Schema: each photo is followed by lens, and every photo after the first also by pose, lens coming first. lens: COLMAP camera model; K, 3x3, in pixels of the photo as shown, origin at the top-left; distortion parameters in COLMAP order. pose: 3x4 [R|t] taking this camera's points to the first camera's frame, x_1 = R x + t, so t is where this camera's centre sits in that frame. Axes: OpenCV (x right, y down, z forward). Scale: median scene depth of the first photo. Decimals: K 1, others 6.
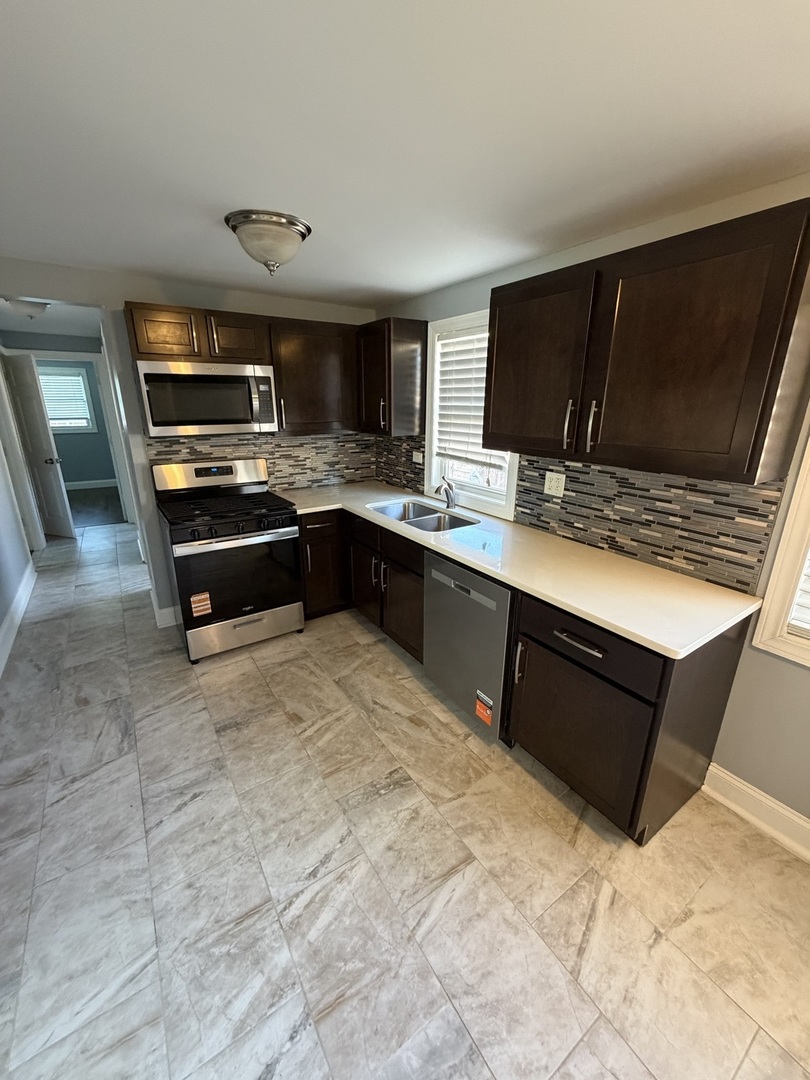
lens RADIAL K [[429.5, 0, 403.3], [0, 429.5, 534.6], [0, 0, 1]] dist [-0.000239, 0.000380]
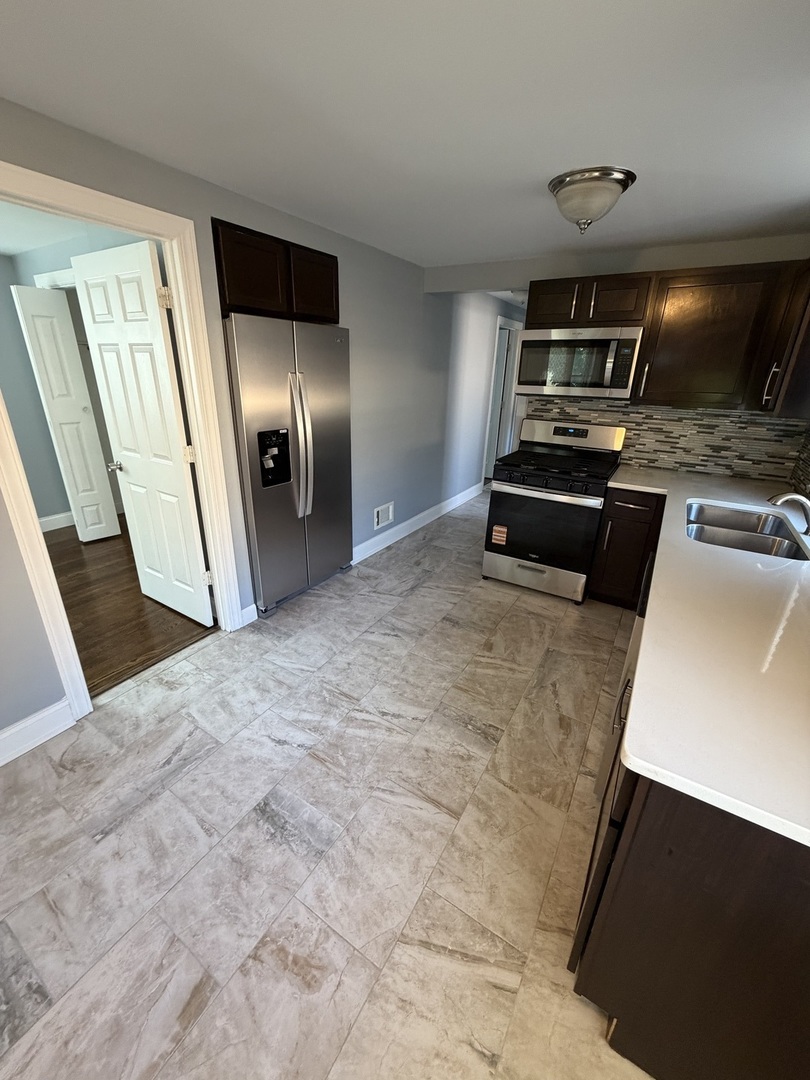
lens RADIAL K [[429.5, 0, 406.4], [0, 429.5, 535.7], [0, 0, 1]] dist [-0.000239, 0.000380]
pose [[0.416810, 0.336292, -0.844498, 0.621699], [-0.292761, 0.929208, 0.225530, -0.045310], [0.860558, 0.153232, 0.485757, 0.256475]]
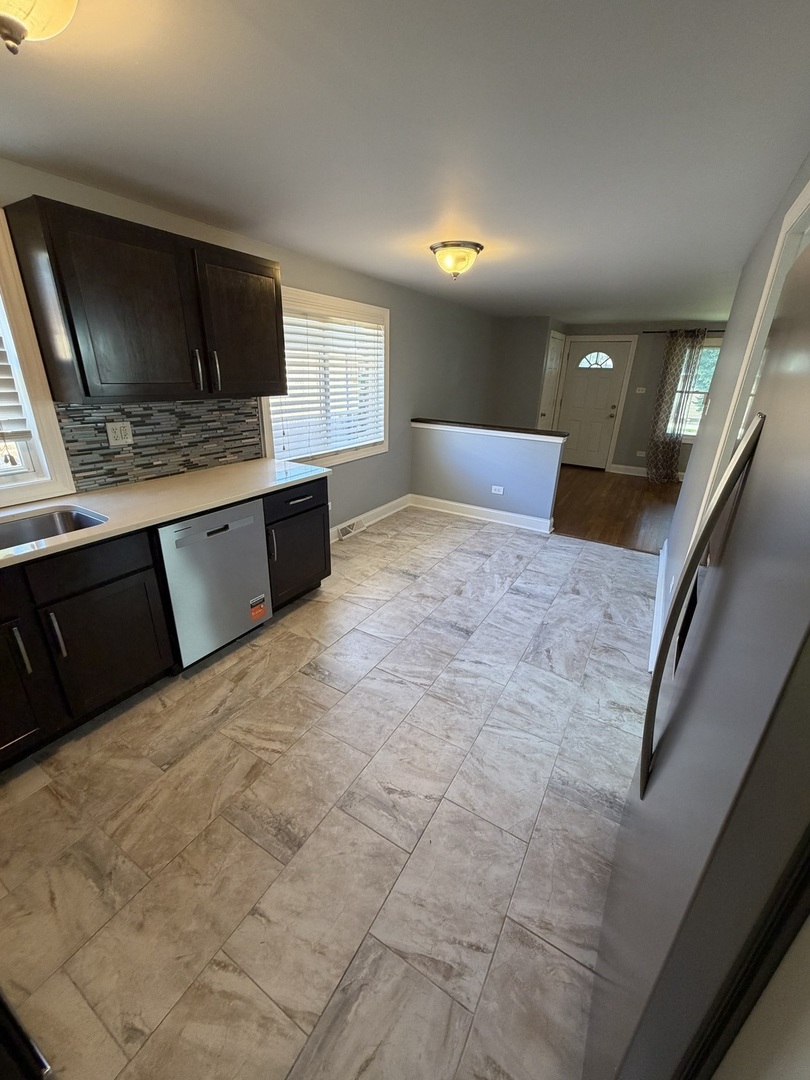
lens RADIAL K [[429.5, 0, 404.8], [0, 429.5, 534.3], [0, 0, 1]] dist [-0.000239, 0.000380]
pose [[-0.427176, -0.345938, 0.835373, -1.036901], [0.238099, 0.848264, 0.473030, -0.284819], [-0.872256, 0.400968, -0.279990, 0.966200]]
